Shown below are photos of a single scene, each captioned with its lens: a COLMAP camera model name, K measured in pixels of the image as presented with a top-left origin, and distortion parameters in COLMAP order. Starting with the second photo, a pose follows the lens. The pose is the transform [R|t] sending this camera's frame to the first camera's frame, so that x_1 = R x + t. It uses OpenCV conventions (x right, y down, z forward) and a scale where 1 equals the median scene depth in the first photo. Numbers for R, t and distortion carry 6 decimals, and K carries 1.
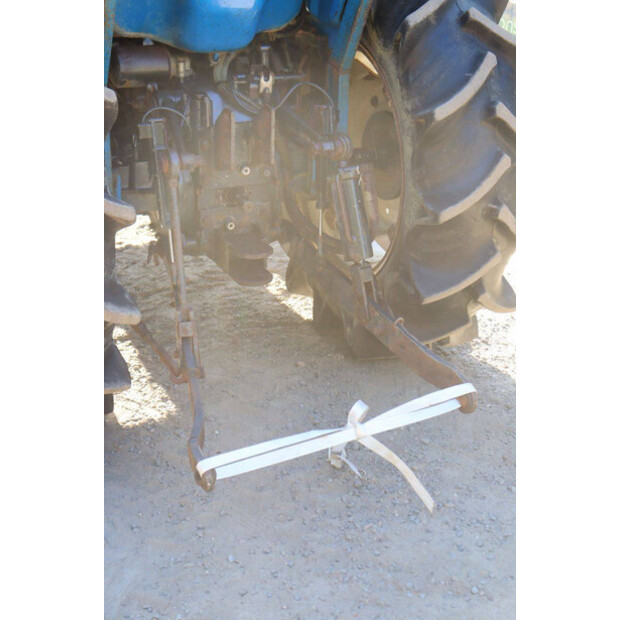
lens RADIAL K [[1084.3, 0, 310.0], [0, 1084.3, 310.0], [0, 0, 1]] dist [0.168961, 0.130259]
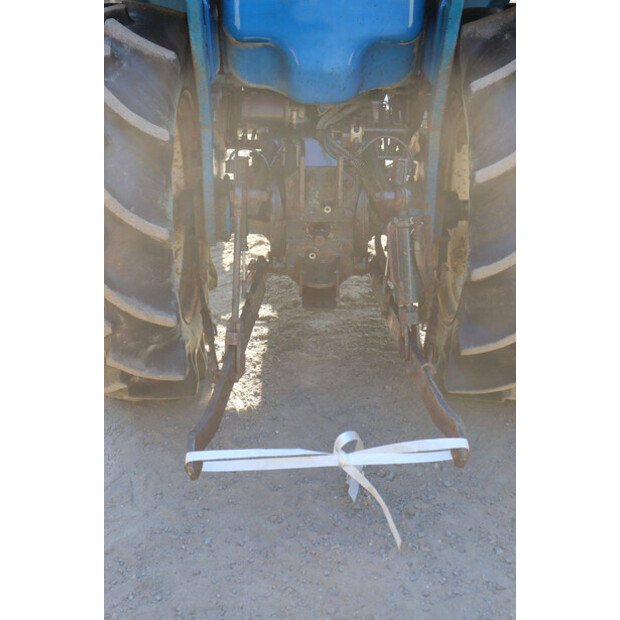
lens RADIAL K [[900.1, 0, 310.0], [0, 900.1, 310.0], [0, 0, 1]] dist [0.069827, 0.124453]
pose [[0.885133, 0.160393, -0.436822, 0.354626], [-0.158534, 0.986502, 0.040988, -0.061478], [0.437501, 0.032972, 0.898613, 0.160506]]
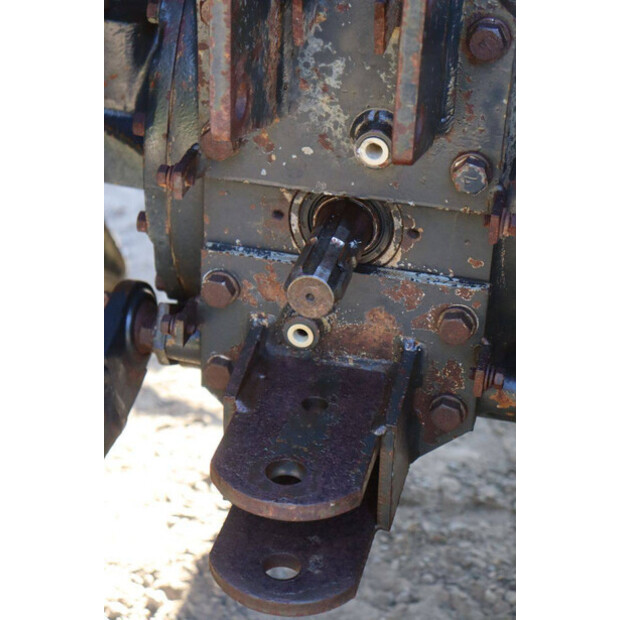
lens RADIAL K [[1366.2, 0, 310.0], [0, 1366.2, 310.0], [0, 0, 1]] dist [0.351994, 0.364789]
pose [[0.734682, 0.334907, -0.589982, 0.126704], [-0.267292, 0.942205, 0.202000, -0.154949], [0.623536, 0.009292, 0.781740, 0.762082]]
